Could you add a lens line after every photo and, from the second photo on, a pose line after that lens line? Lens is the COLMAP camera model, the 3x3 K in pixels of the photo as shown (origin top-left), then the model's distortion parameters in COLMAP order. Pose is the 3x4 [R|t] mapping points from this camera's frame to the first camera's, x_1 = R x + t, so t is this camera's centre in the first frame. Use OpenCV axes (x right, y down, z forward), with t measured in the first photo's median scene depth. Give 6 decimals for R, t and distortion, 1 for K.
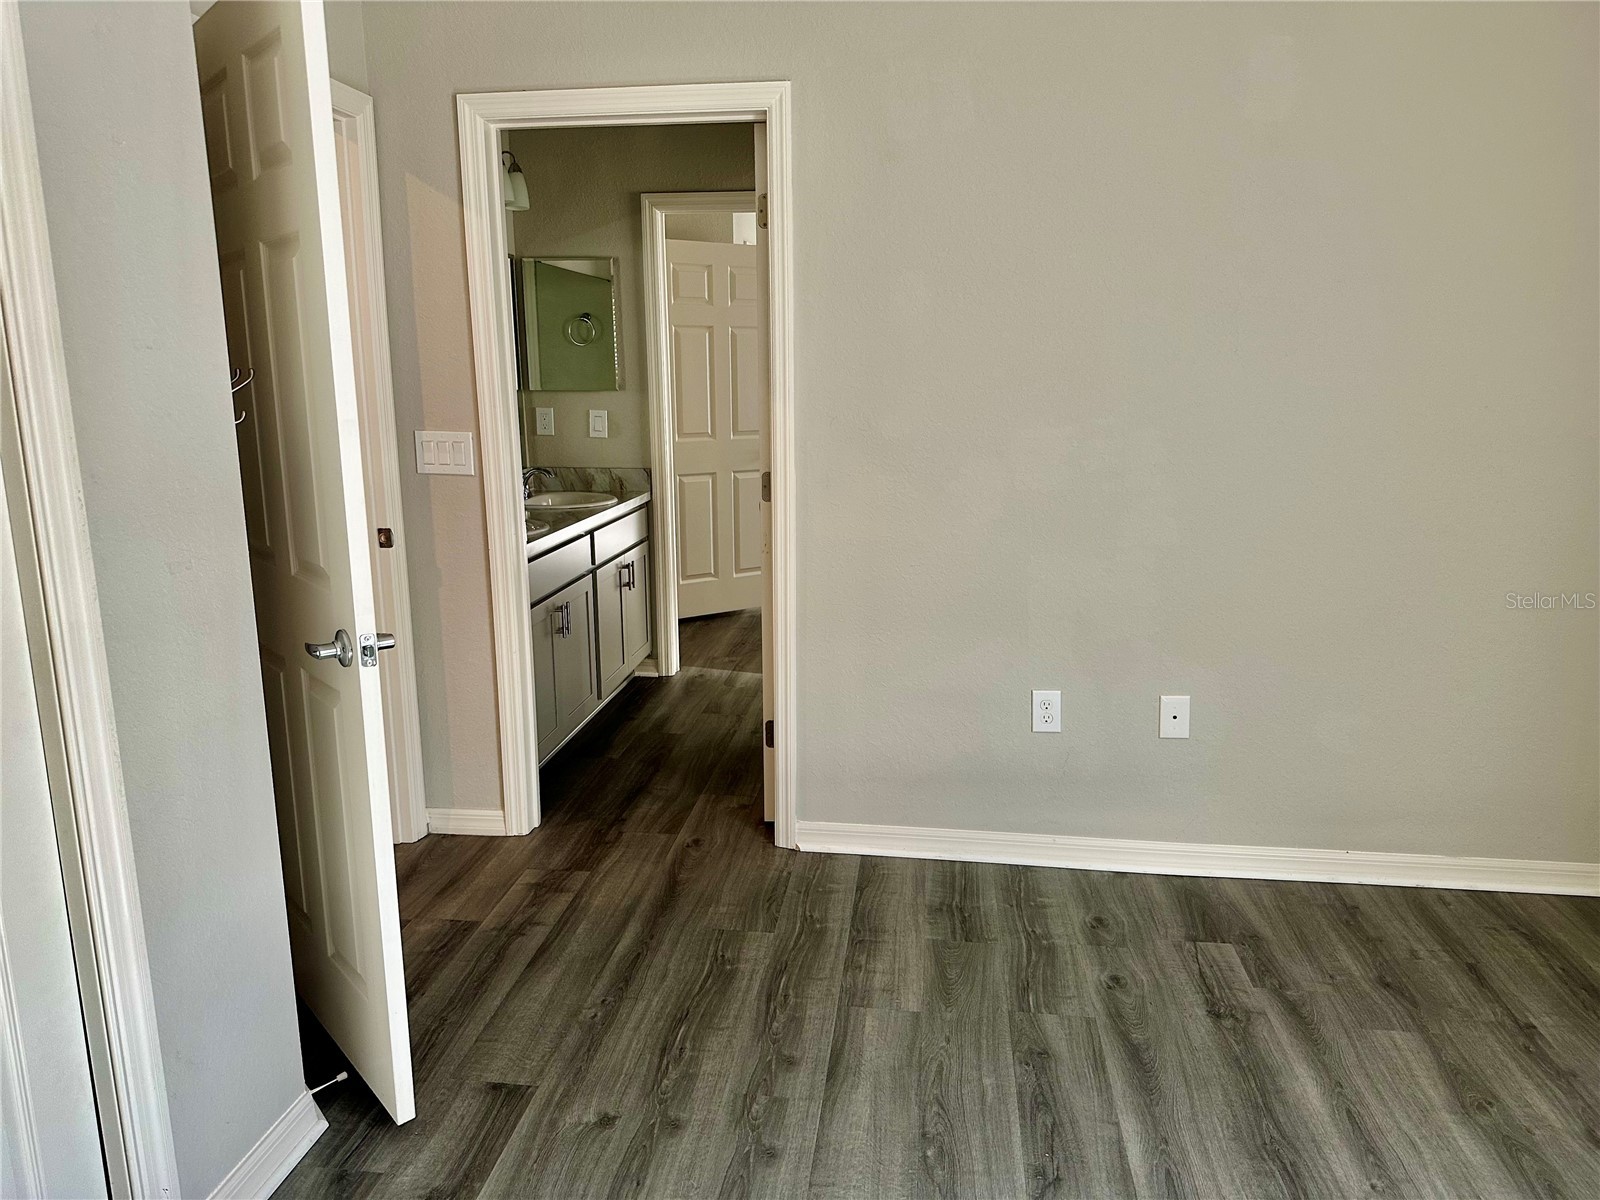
lens RADIAL K [[1144.4, 0, 800.0], [0, 1144.4, 600.0], [0, 0, 1]] dist [0.102221, -0.119361]
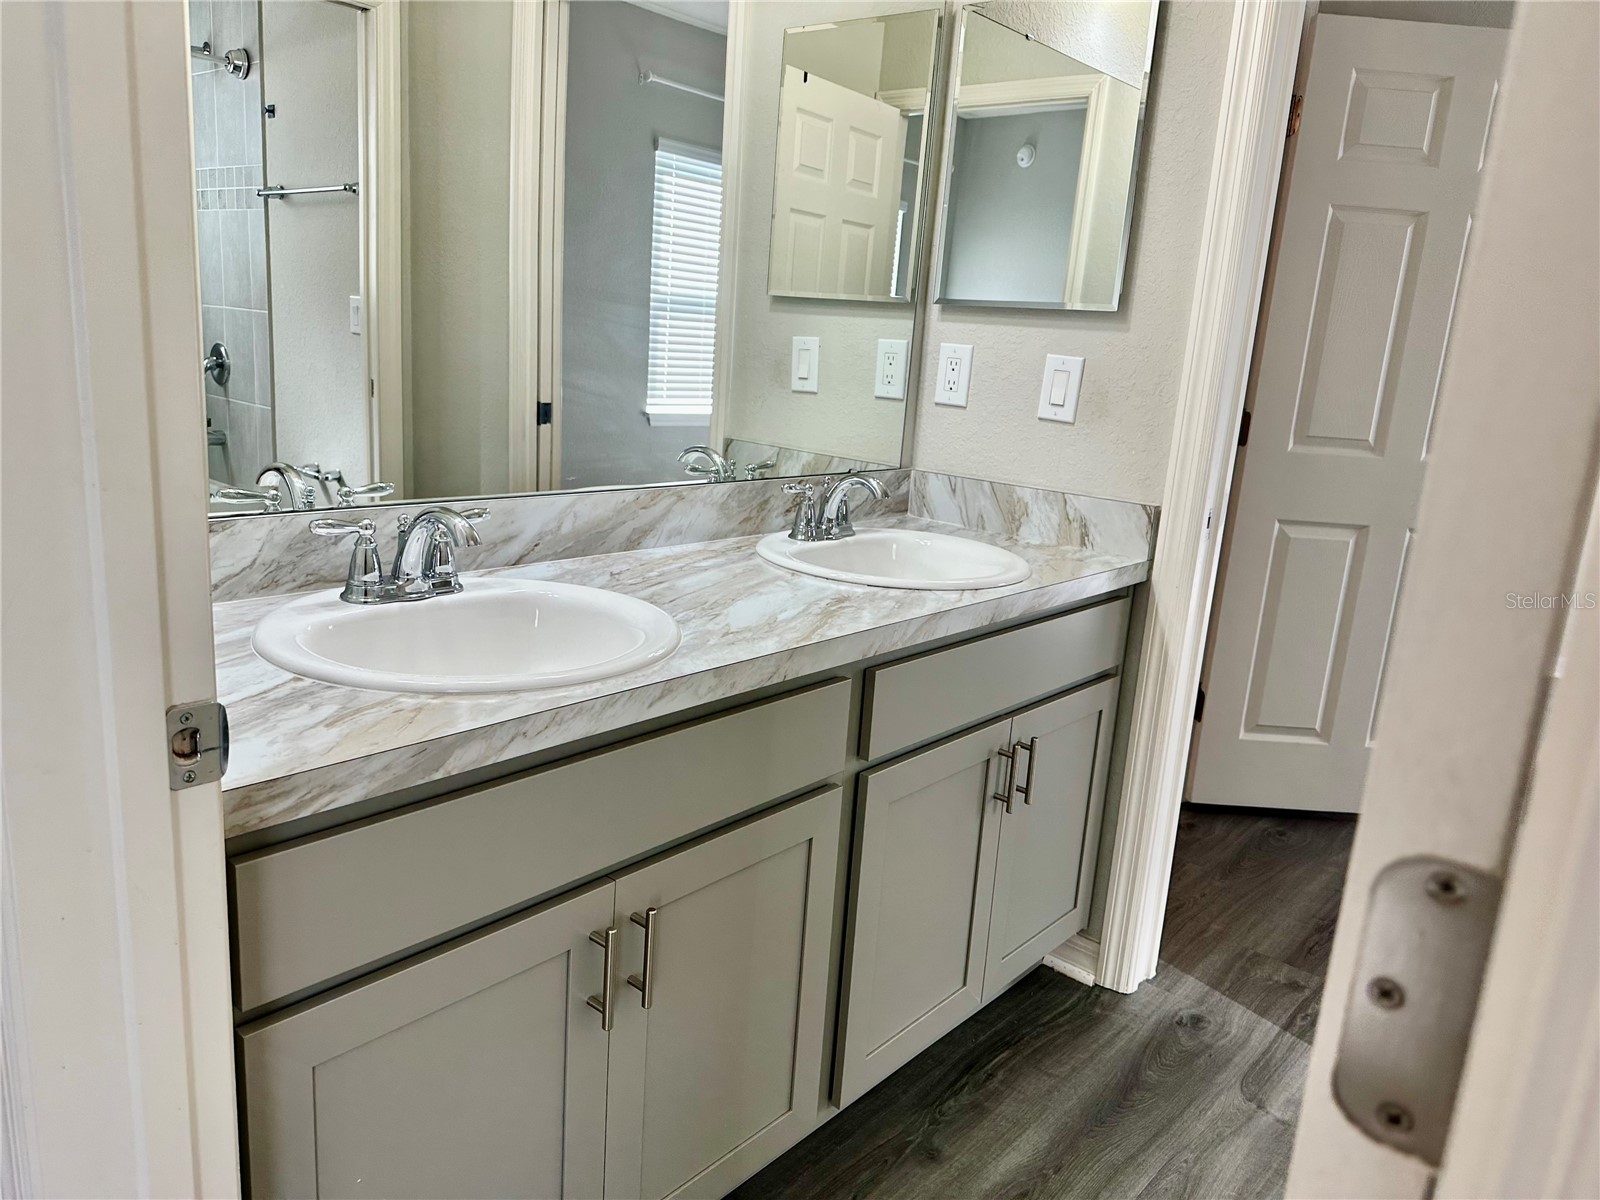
lens RADIAL K [[1144.4, 0, 800.0], [0, 1144.4, 600.0], [0, 0, 1]] dist [0.102221, -0.119361]
pose [[0.834325, 0.185685, -0.519060, -0.016607], [-0.183205, 0.981443, 0.056617, -0.079371], [0.519940, 0.047858, 0.852861, 0.565774]]
